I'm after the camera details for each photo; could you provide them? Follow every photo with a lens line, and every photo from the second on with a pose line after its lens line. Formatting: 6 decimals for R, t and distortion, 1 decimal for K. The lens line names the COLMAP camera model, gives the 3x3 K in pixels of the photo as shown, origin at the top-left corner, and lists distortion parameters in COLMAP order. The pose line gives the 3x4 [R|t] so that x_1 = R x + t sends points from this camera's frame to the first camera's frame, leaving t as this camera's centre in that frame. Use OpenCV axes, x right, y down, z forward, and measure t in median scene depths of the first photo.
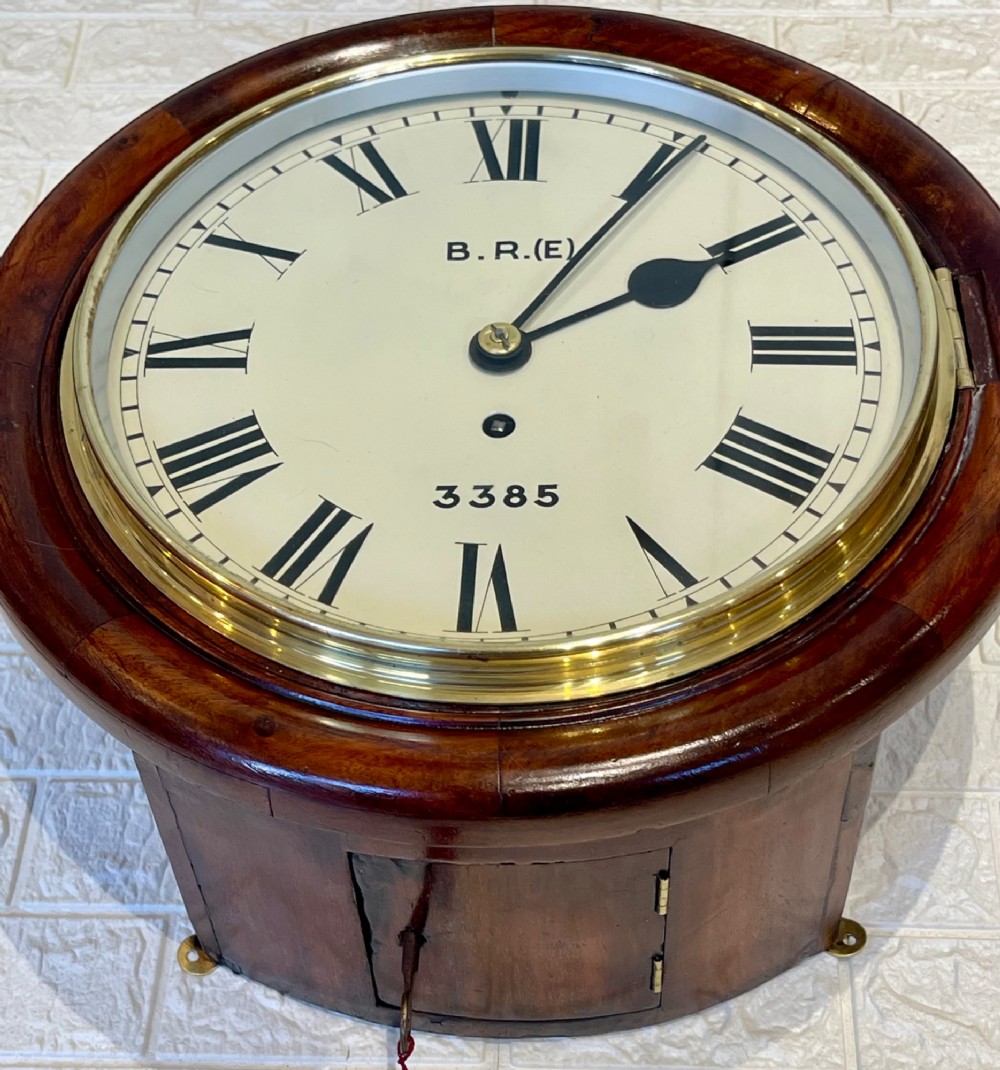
lens RADIAL K [[2008.9, 0, 499.7], [0, 2008.9, 626.9], [0, 0, 1]] dist [0.089603, 0.000000]
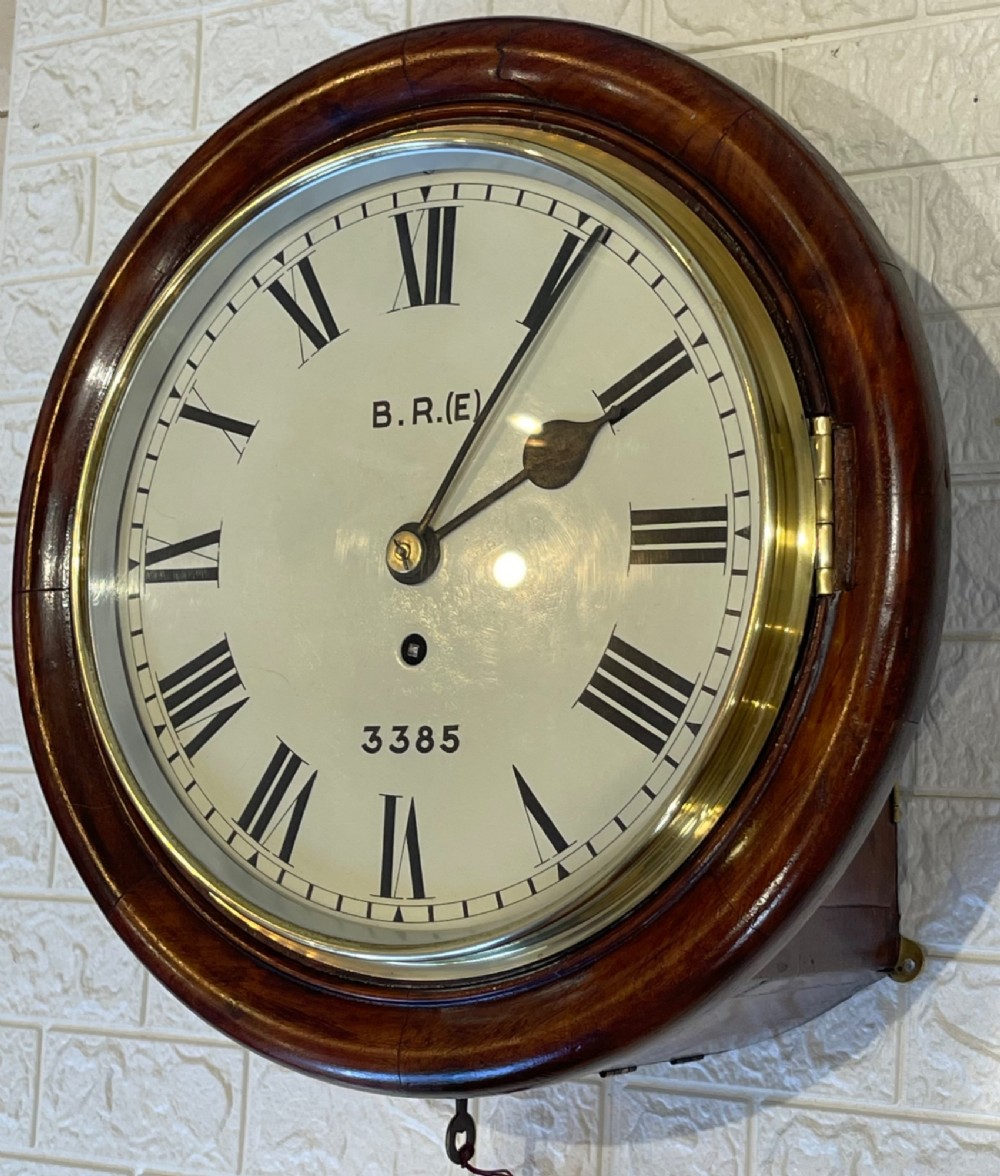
lens RADIAL K [[2238.0, 0, 573.2], [0, 2238.0, 619.8], [0, 0, 1]] dist [0.109095, 0.000000]
pose [[0.886279, -0.049928, -0.460452, 0.567061], [0.276109, 0.855149, 0.438730, -0.559118], [0.371850, -0.515973, 0.771686, 0.131244]]
